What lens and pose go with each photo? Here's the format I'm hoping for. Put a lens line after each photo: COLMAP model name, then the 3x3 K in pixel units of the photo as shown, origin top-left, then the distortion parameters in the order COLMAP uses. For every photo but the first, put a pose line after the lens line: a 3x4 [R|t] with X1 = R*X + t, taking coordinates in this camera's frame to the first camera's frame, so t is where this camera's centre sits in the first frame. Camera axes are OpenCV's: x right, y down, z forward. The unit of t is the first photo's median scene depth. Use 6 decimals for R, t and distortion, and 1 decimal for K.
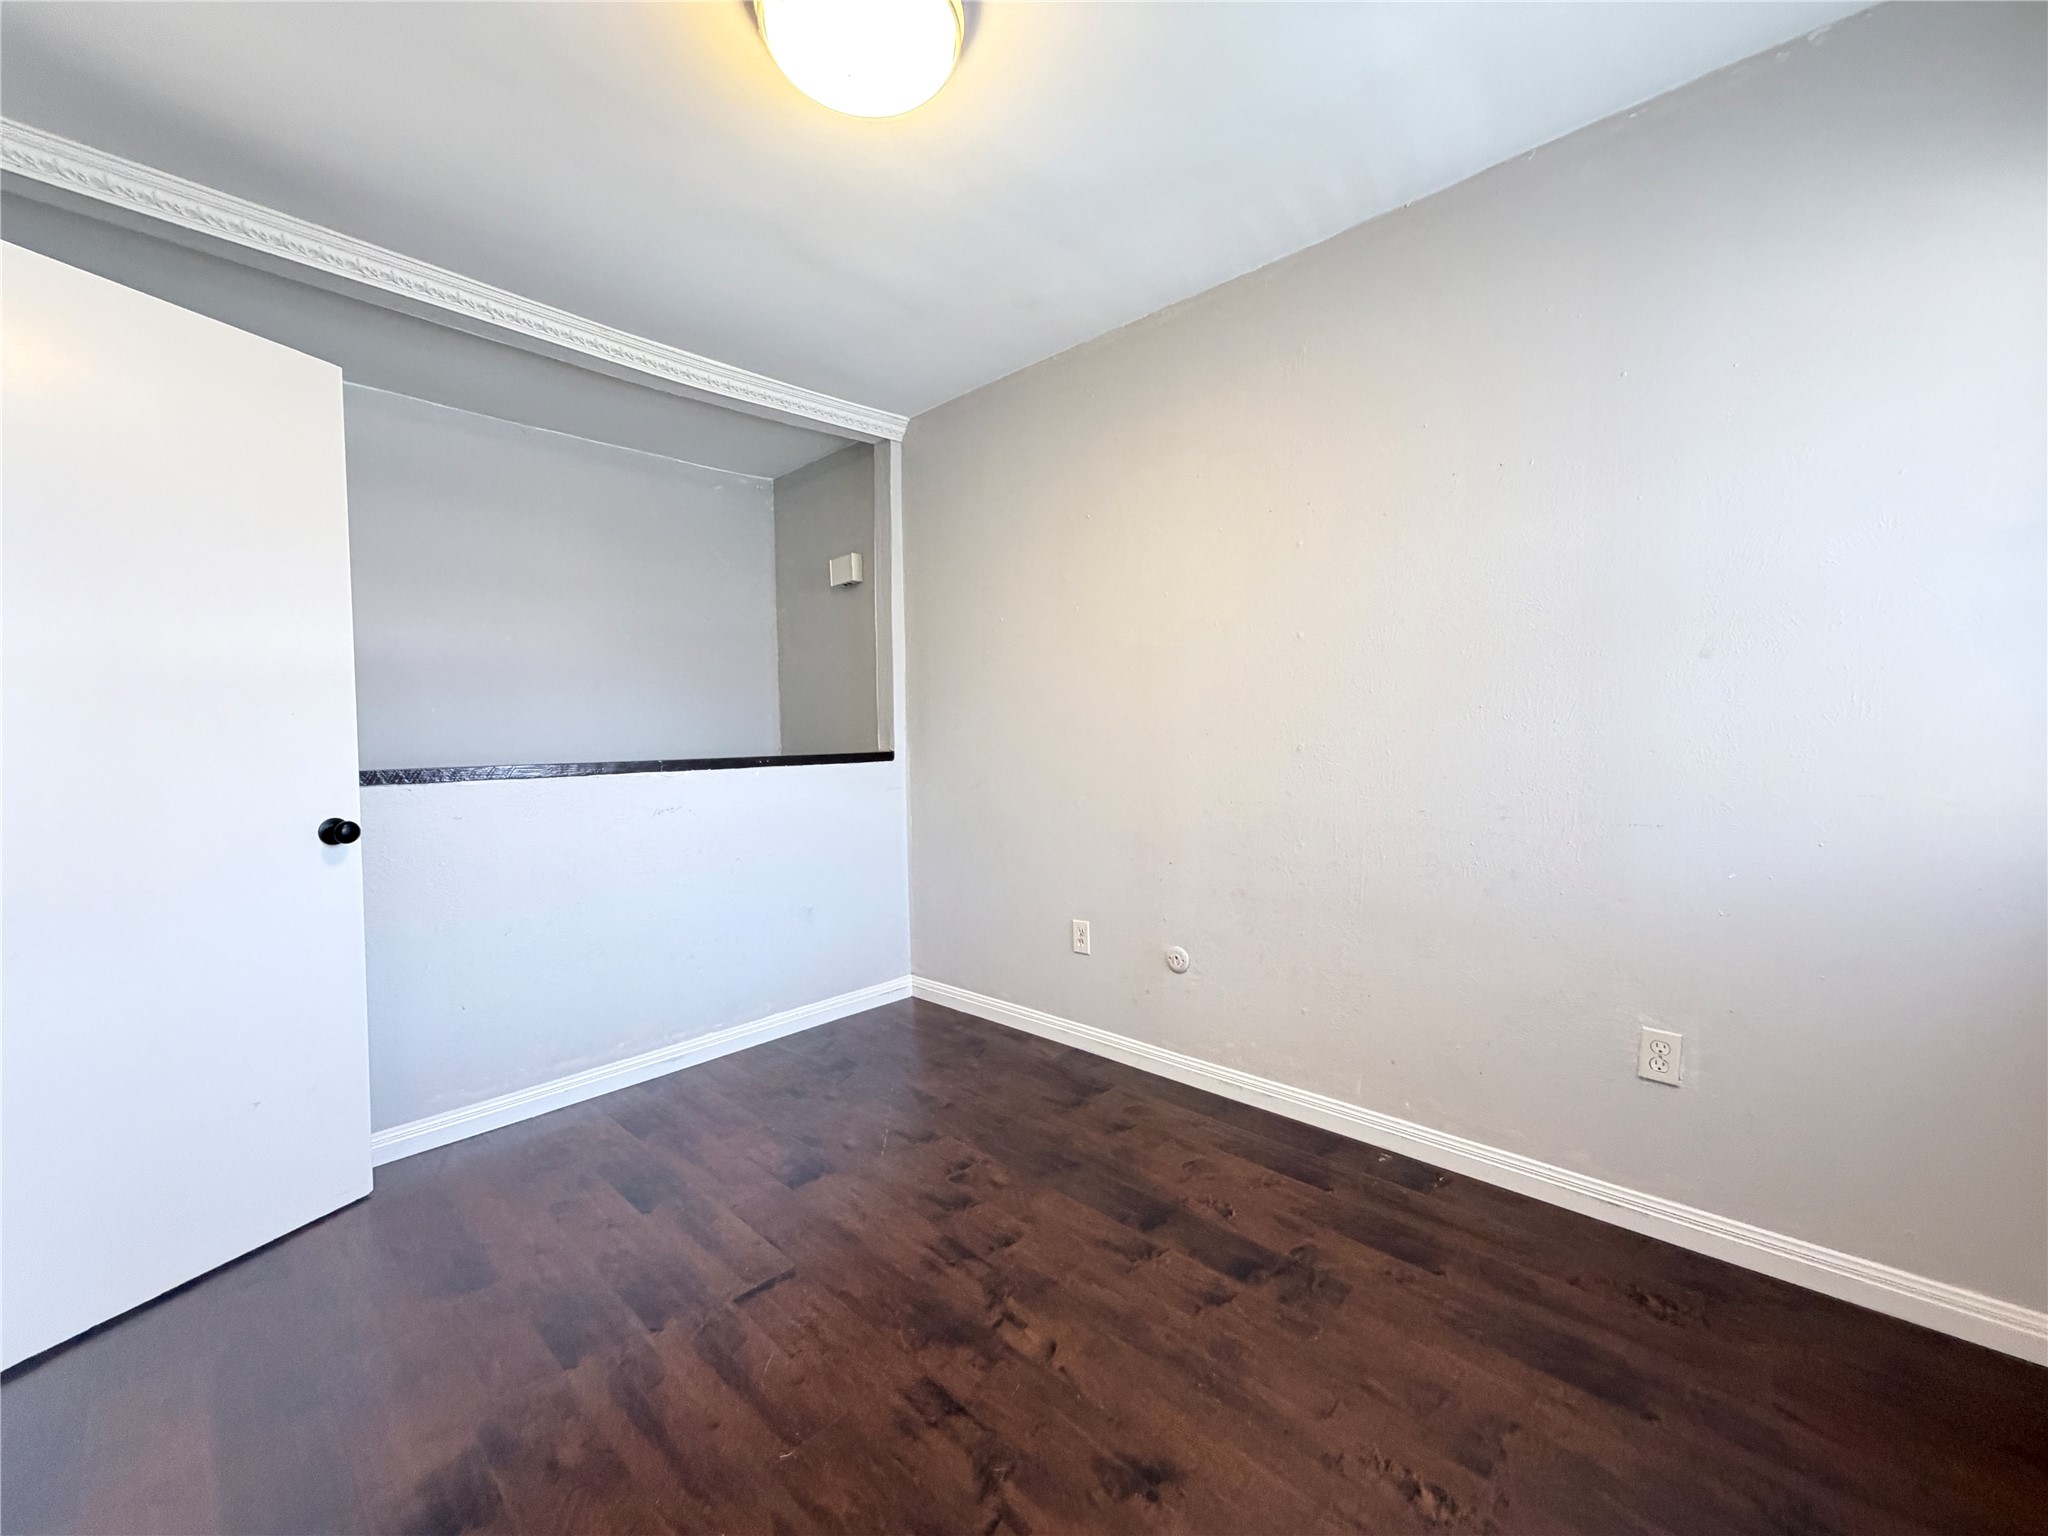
lens RADIAL K [[818.4, 0, 1019.9], [0, 818.4, 764.6], [0, 0, 1]] dist [0.000466, -0.000352]
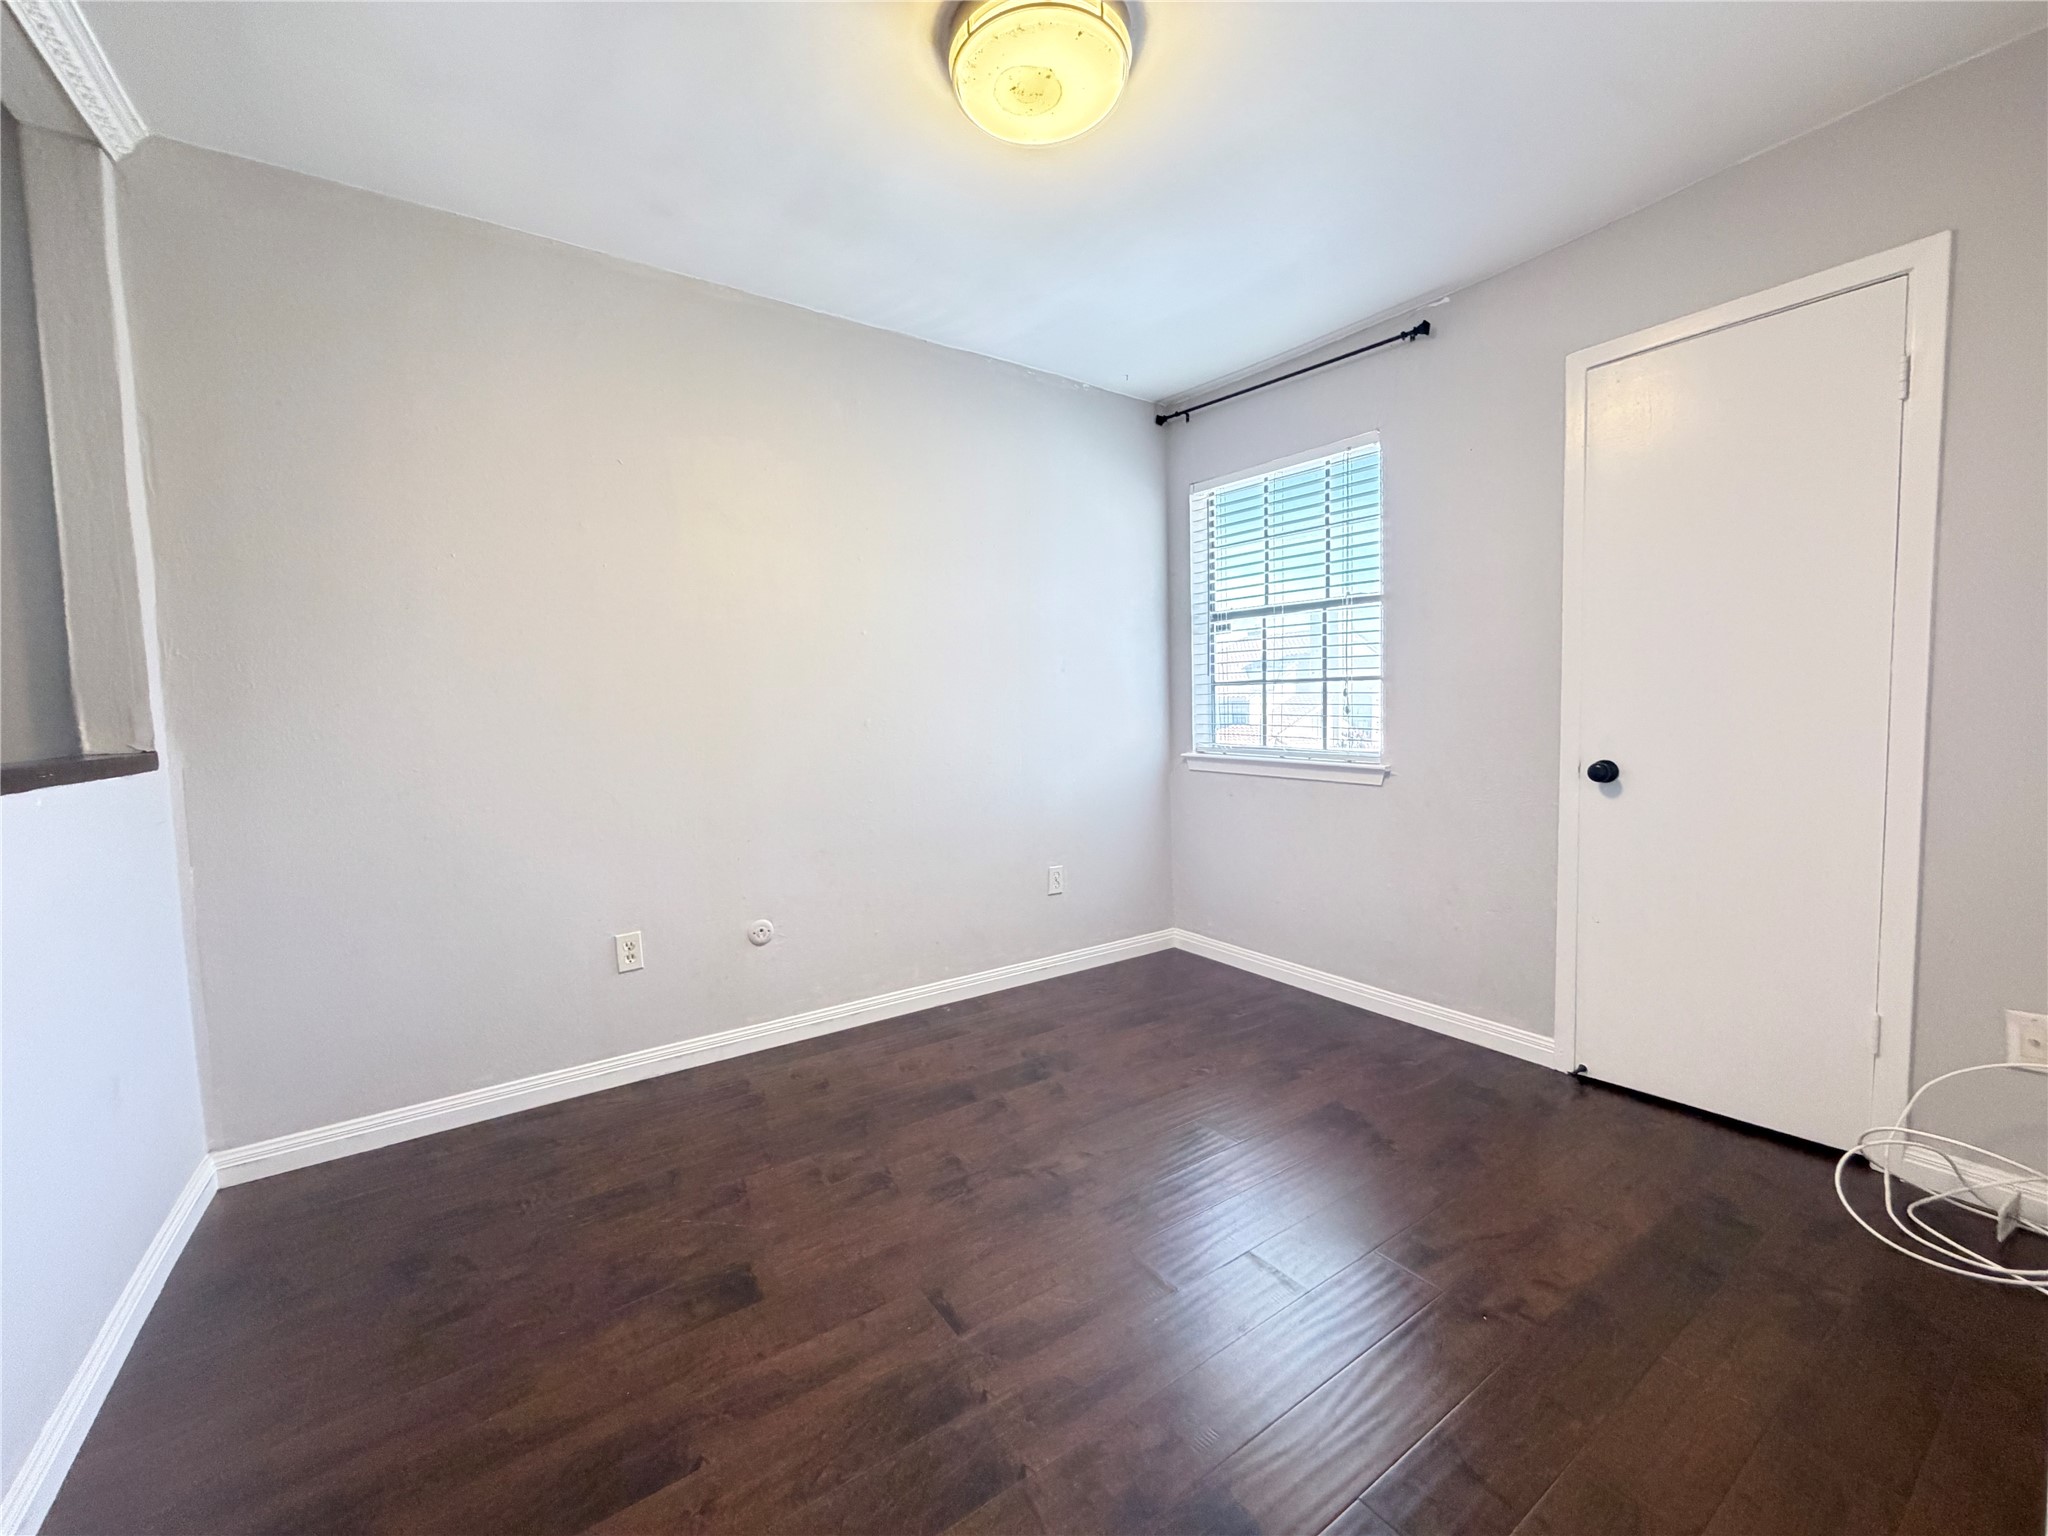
lens RADIAL K [[818.4, 0, 1019.9], [0, 818.4, 764.6], [0, 0, 1]] dist [0.000466, -0.000352]
pose [[0.211735, -0.053979, 0.975835, -1.123223], [0.055409, 0.997531, 0.043157, 0.000613], [-0.975755, 0.044932, 0.214204, 0.688685]]
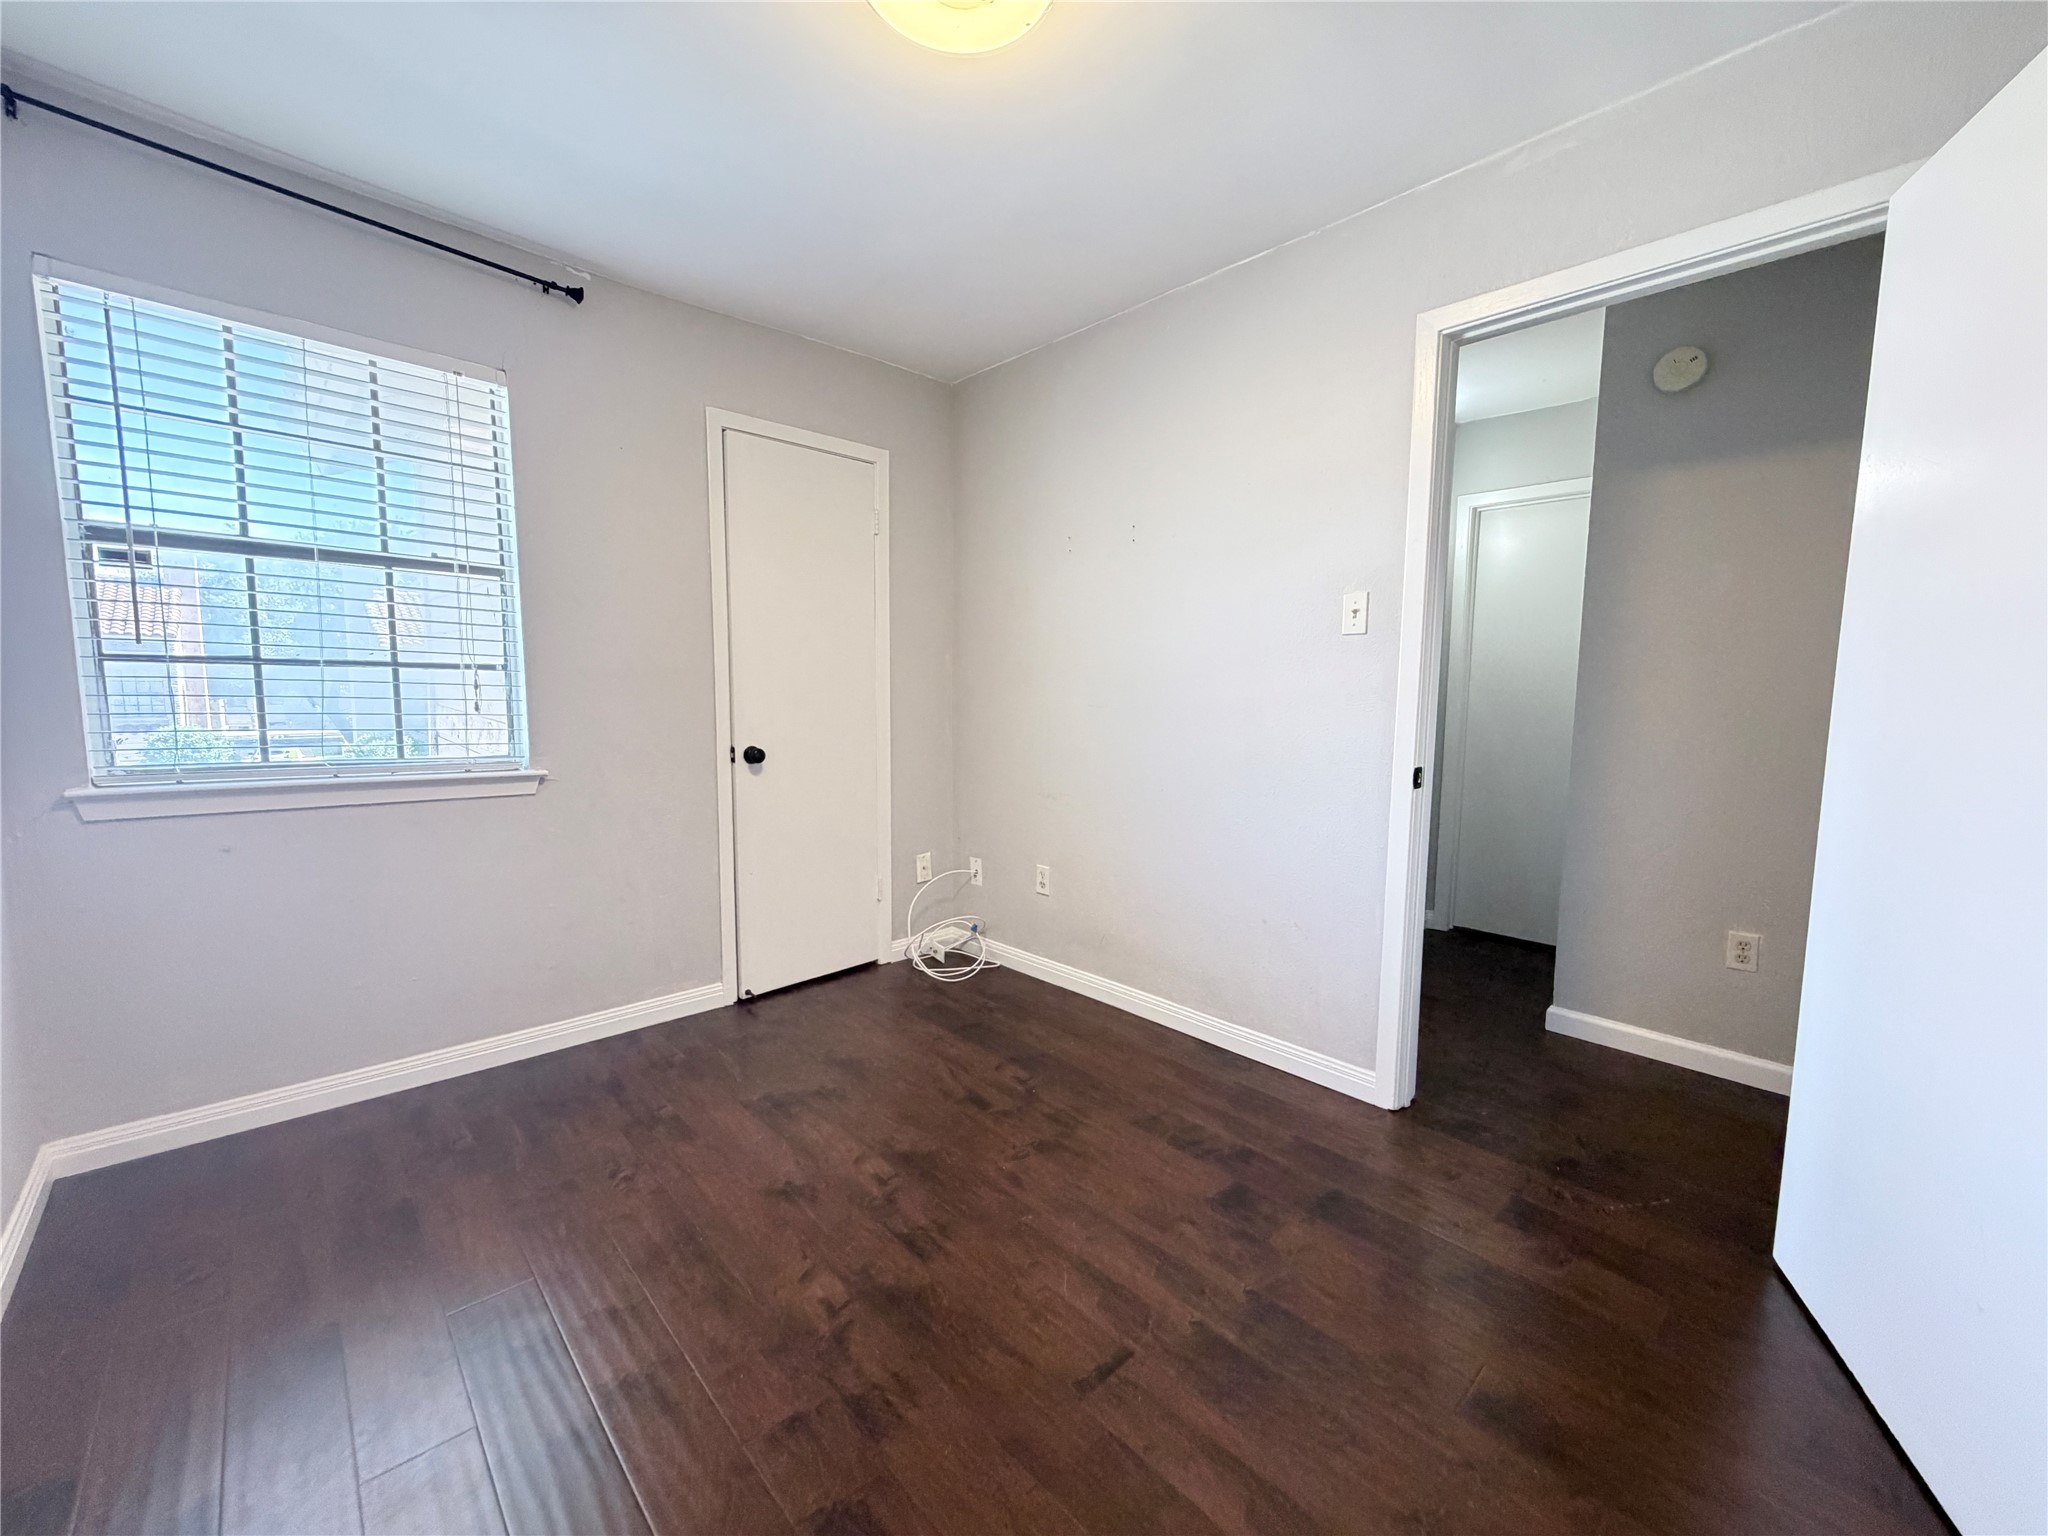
lens RADIAL K [[813.0, 0, 1024.0], [0, 813.0, 768.0], [0, 0, 1]] dist [-0.008691, -0.000227]
pose [[-0.998150, -0.000276, 0.060797, -0.273279], [0.008045, 0.990597, 0.136576, -0.078901], [-0.060263, 0.136812, -0.988762, 1.703158]]
